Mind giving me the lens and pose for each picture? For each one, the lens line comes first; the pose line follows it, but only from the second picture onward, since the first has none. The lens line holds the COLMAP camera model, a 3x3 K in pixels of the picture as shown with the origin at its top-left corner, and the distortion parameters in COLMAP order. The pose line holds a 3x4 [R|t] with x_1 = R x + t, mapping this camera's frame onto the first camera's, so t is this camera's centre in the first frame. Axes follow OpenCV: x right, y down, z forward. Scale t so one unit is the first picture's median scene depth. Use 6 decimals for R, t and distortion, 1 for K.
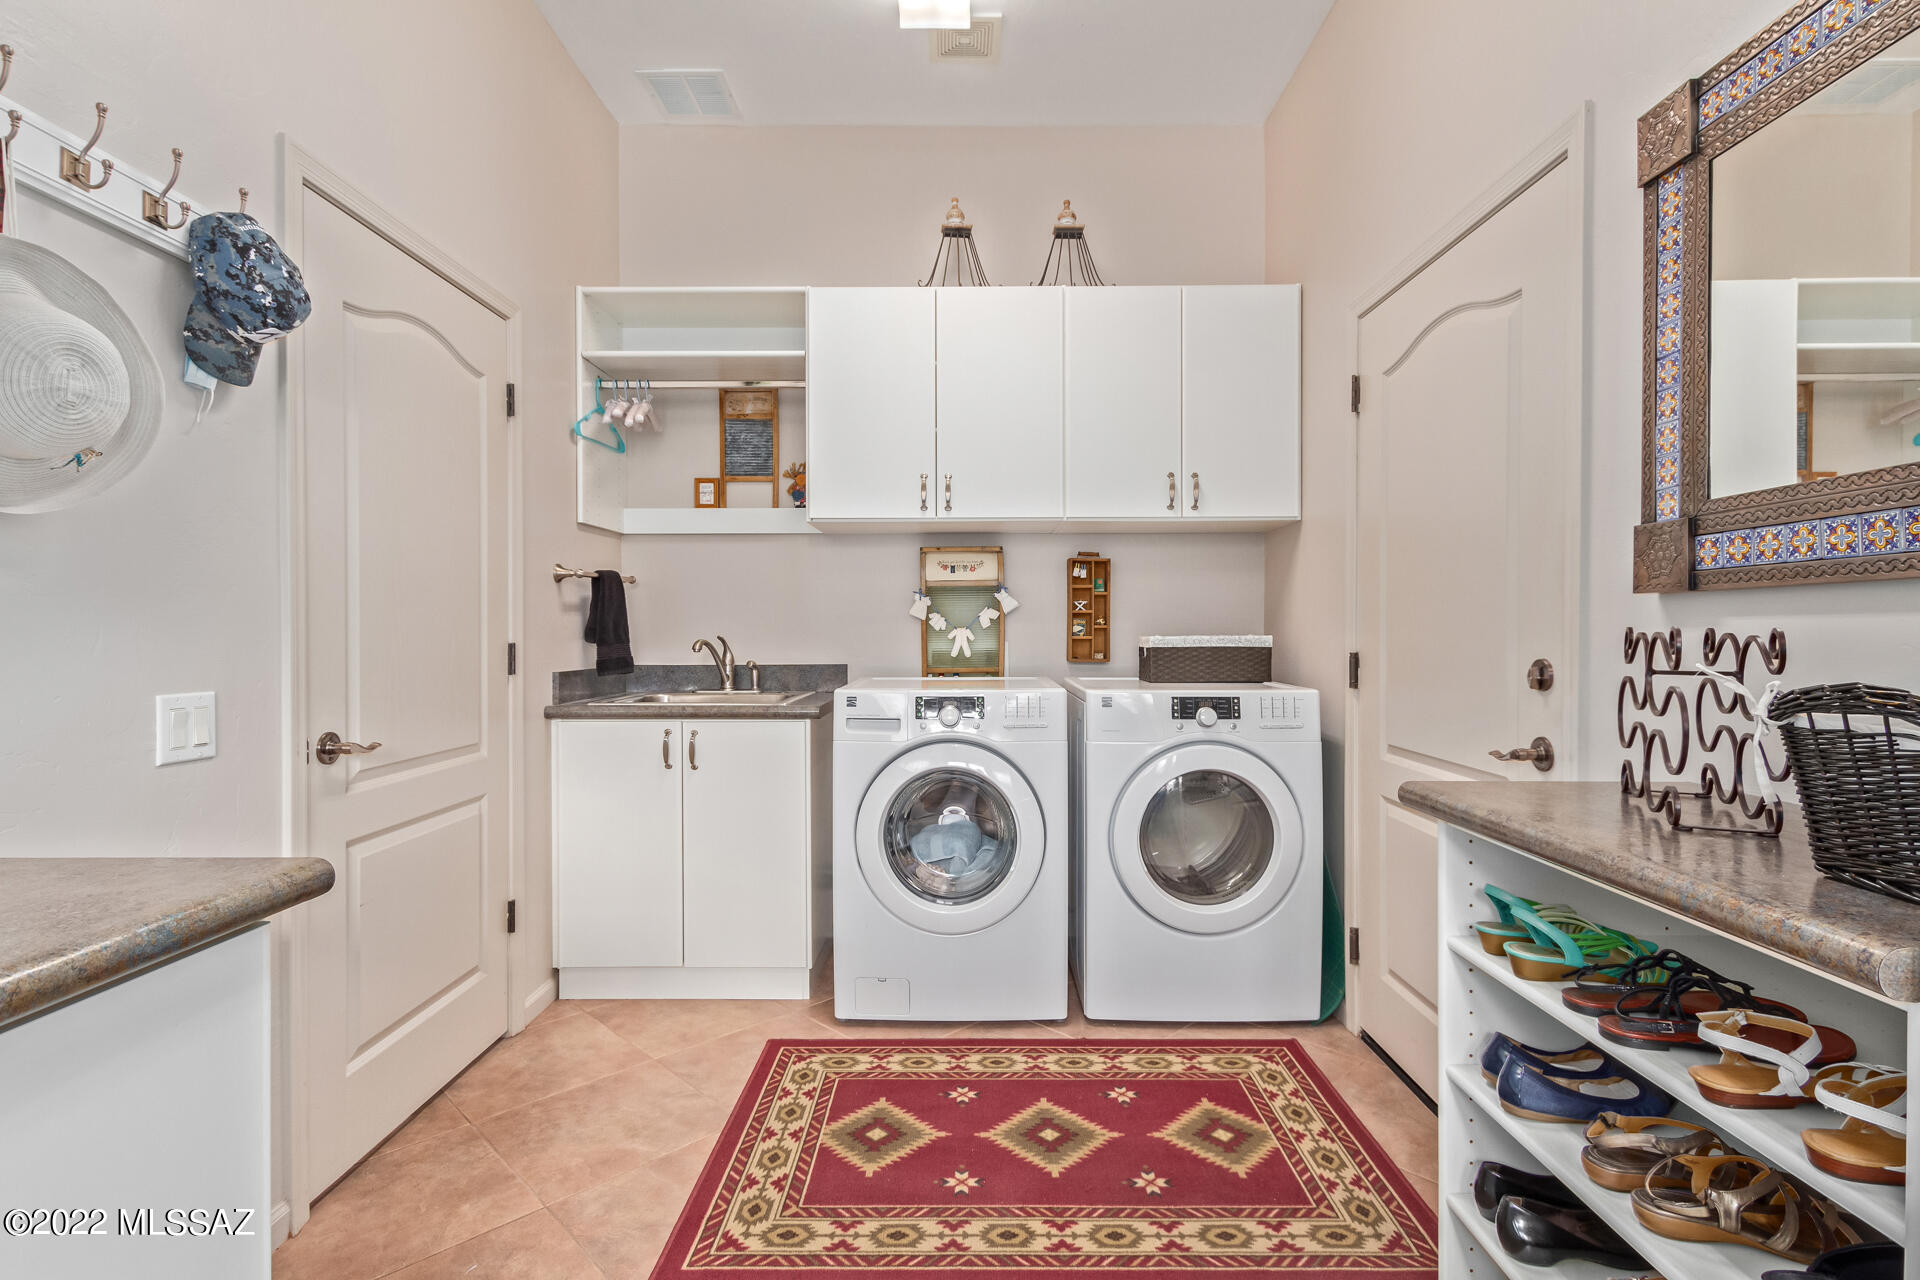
lens RADIAL K [[885.0, 0, 960.3], [0, 885.0, 634.2], [0, 0, 1]] dist [0.002633, -0.001972]
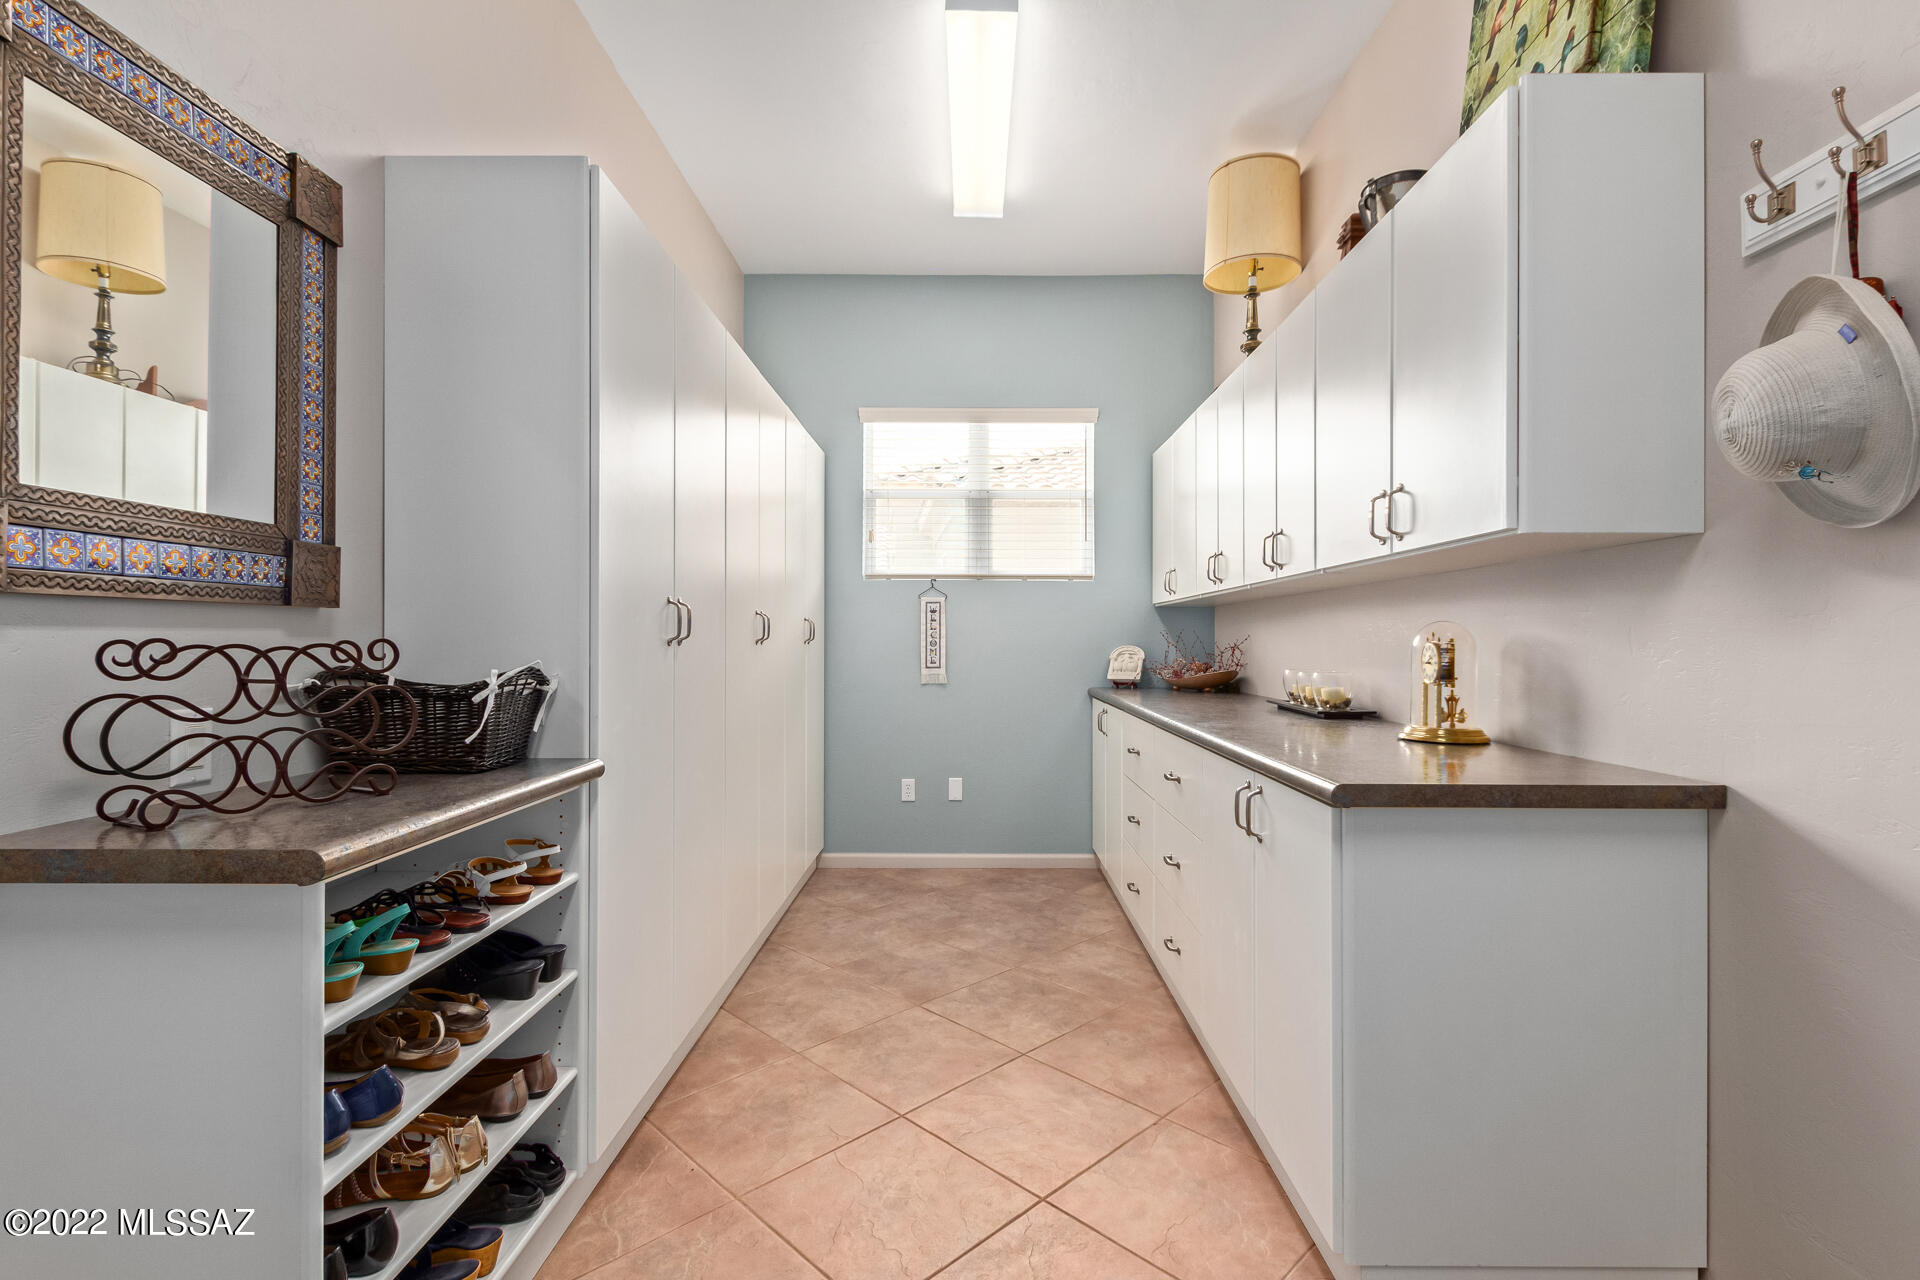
lens RADIAL K [[885.0, 0, 960.9], [0, 885.0, 634.8], [0, 0, 1]] dist [0.002633, -0.001972]
pose [[-0.999998, -0.001175, -0.001310, -0.030520], [-0.001183, 0.999981, 0.006060, -0.021157], [0.001303, 0.006062, -0.999981, 2.069207]]
